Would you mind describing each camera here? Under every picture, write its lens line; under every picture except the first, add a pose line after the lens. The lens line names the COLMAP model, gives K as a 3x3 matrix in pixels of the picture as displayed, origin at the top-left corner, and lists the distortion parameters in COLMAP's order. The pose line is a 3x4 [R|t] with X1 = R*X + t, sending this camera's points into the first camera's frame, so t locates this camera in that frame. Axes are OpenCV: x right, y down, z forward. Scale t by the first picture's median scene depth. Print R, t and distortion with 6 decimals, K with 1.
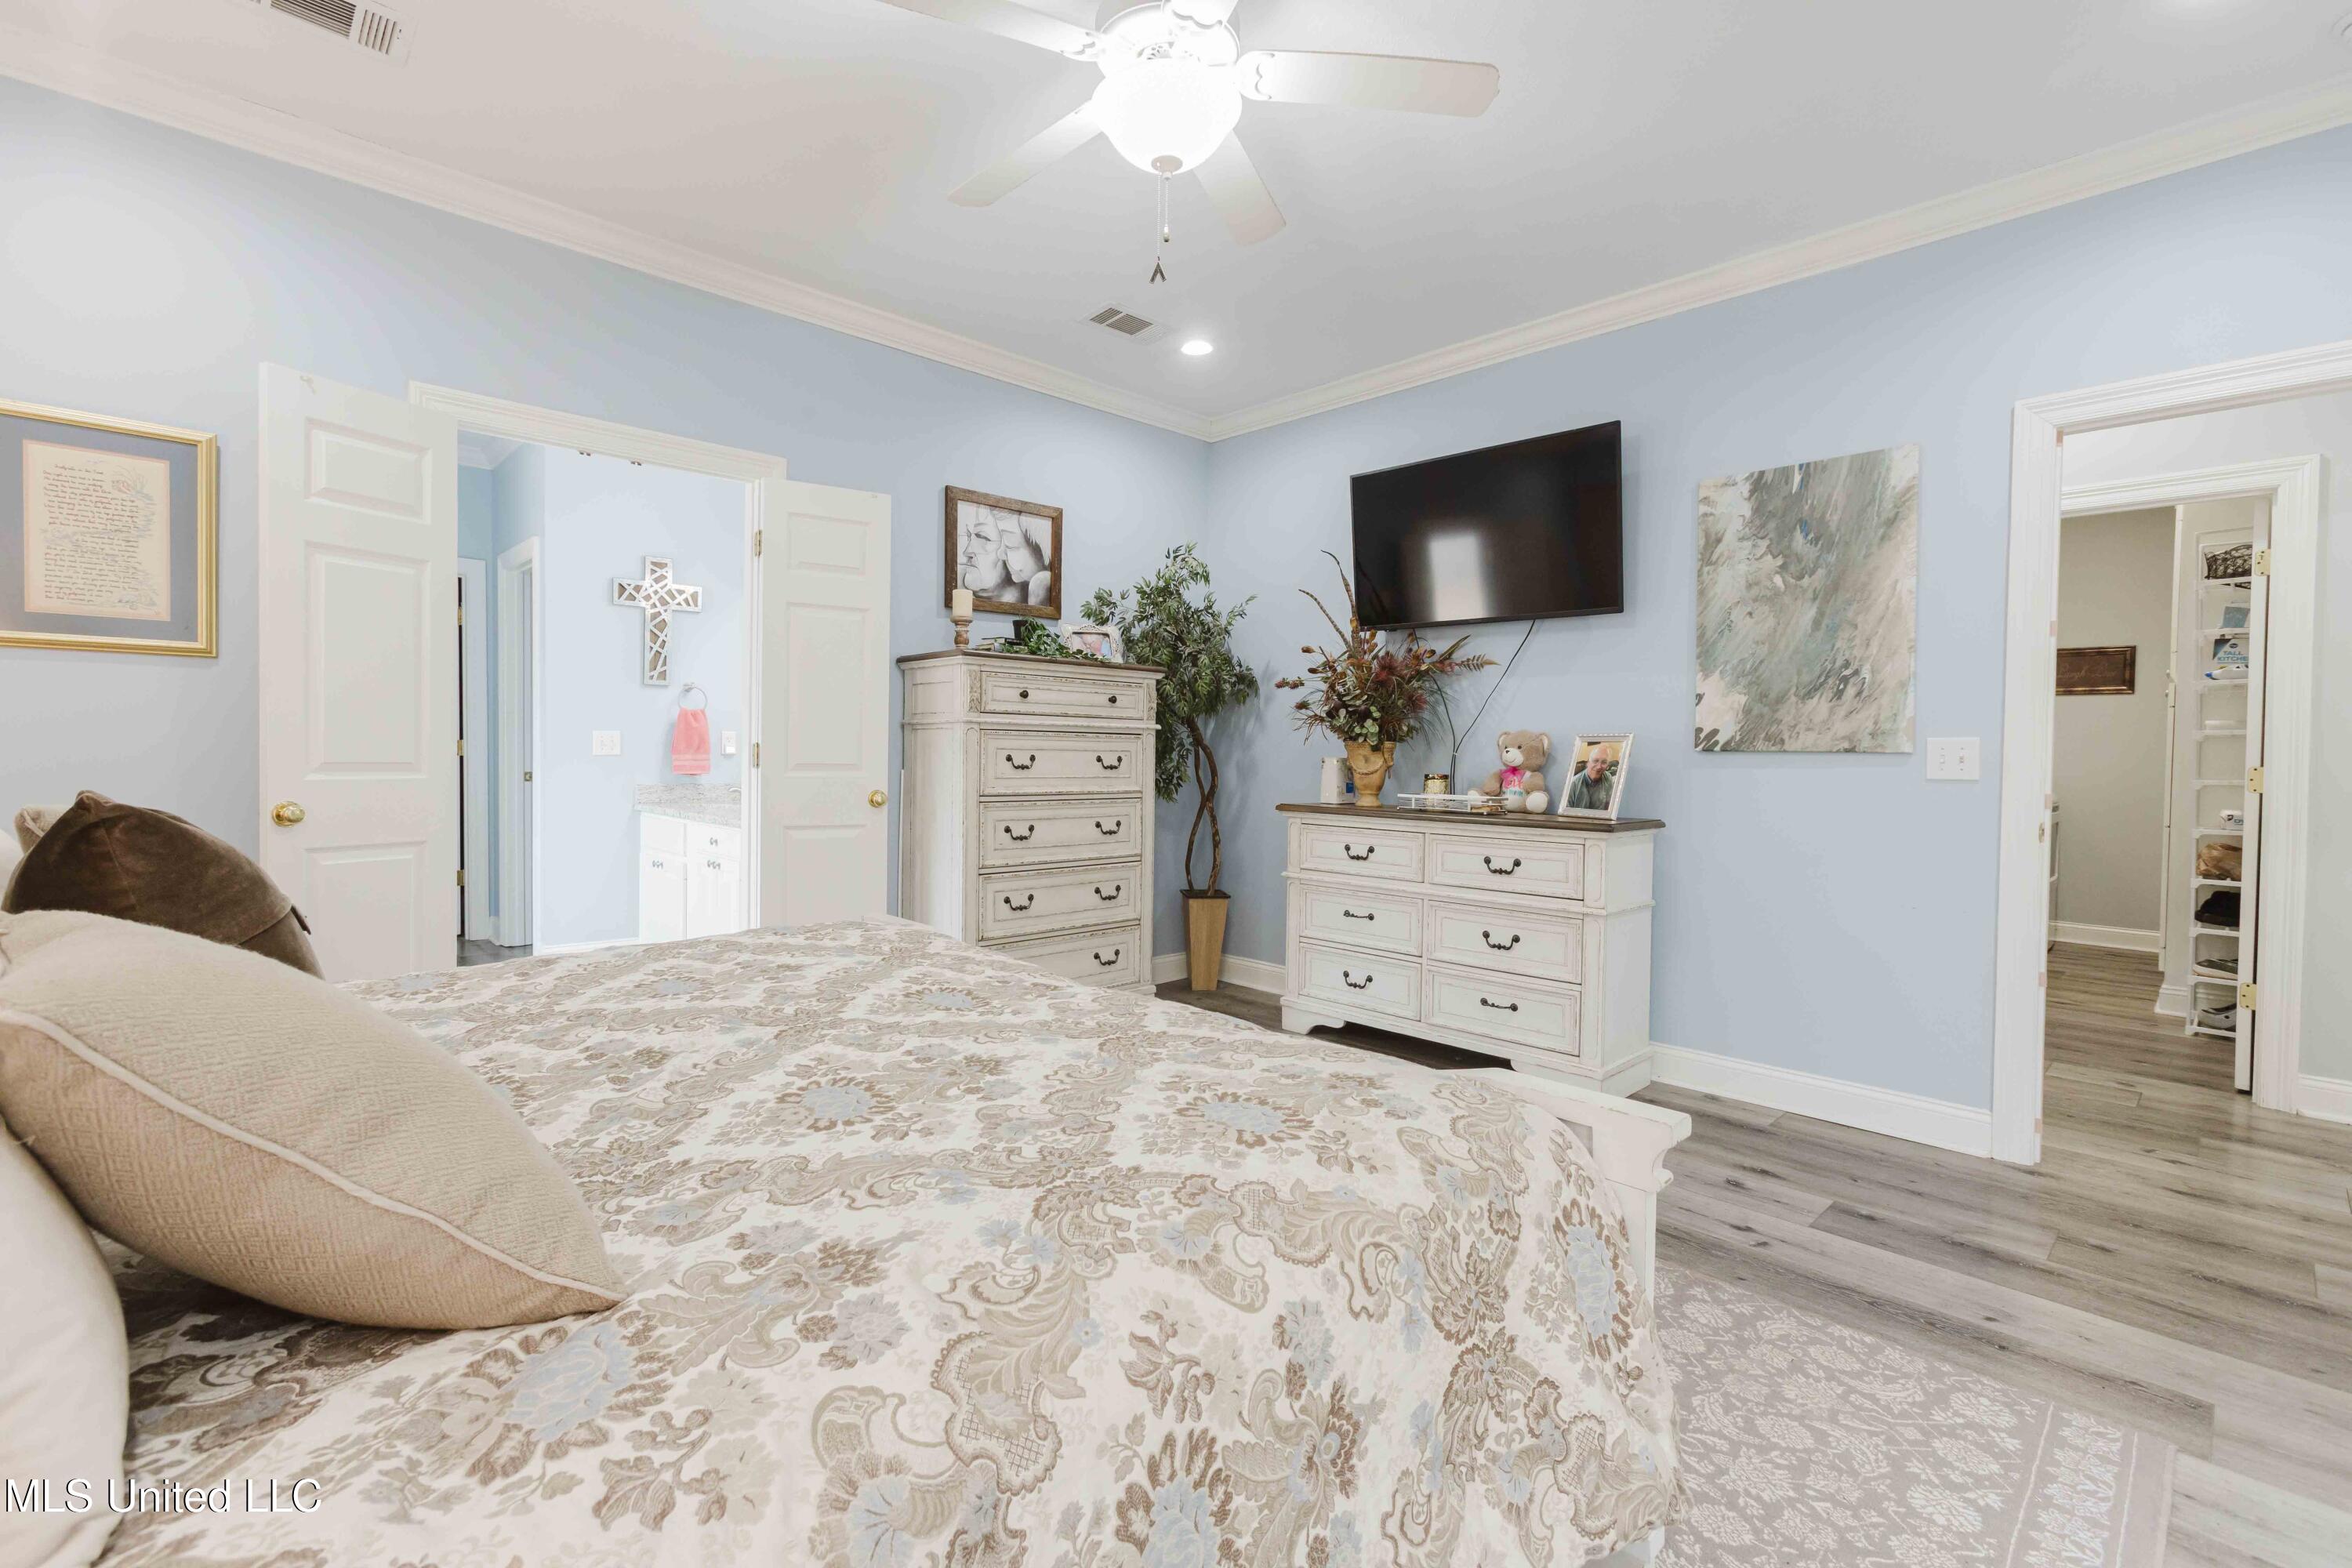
lens RADIAL K [[1034.0, 0, 1154.7], [0, 1034.0, 772.5], [0, 0, 1]] dist [-0.006674, 0.003865]
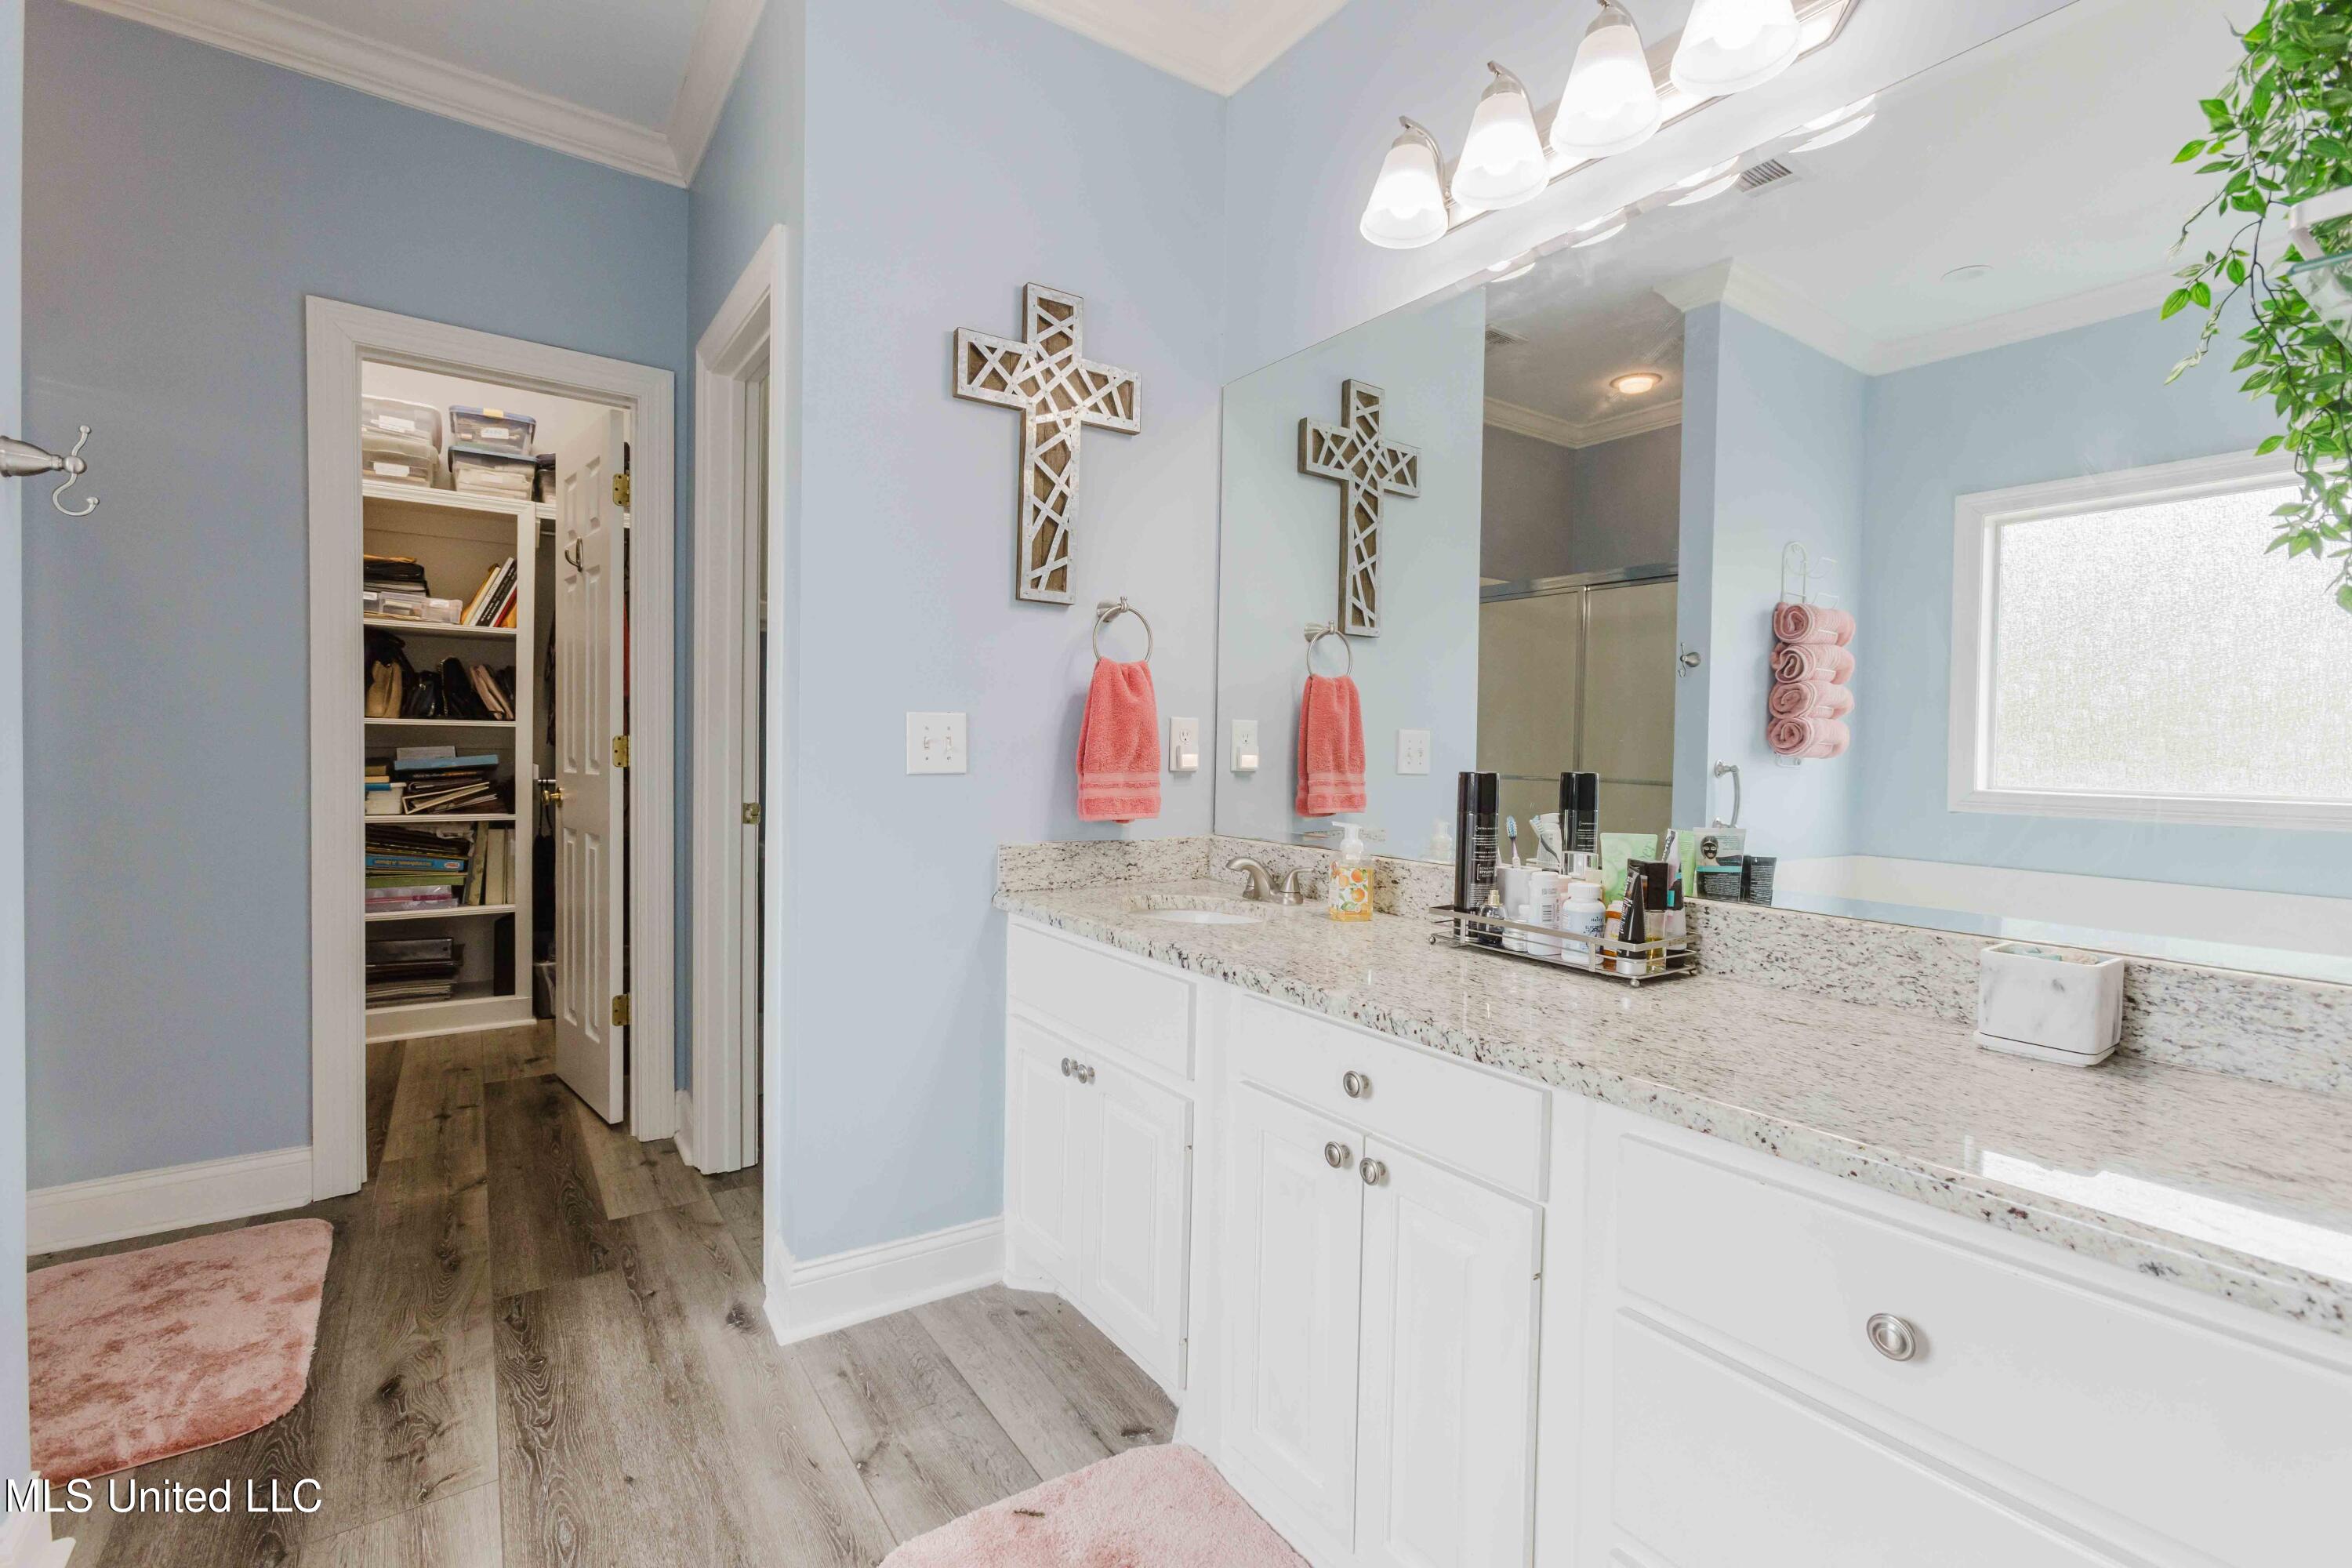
lens RADIAL K [[1034.0, 0, 1172.6], [0, 1034.0, 772.4], [0, 0, 1]] dist [-0.006674, 0.003865]
pose [[0.988255, 0.012715, -0.152281, -0.367370], [-0.012606, 0.999919, 0.001681, -0.018347], [0.152291, 0.000258, 0.988336, 0.598979]]
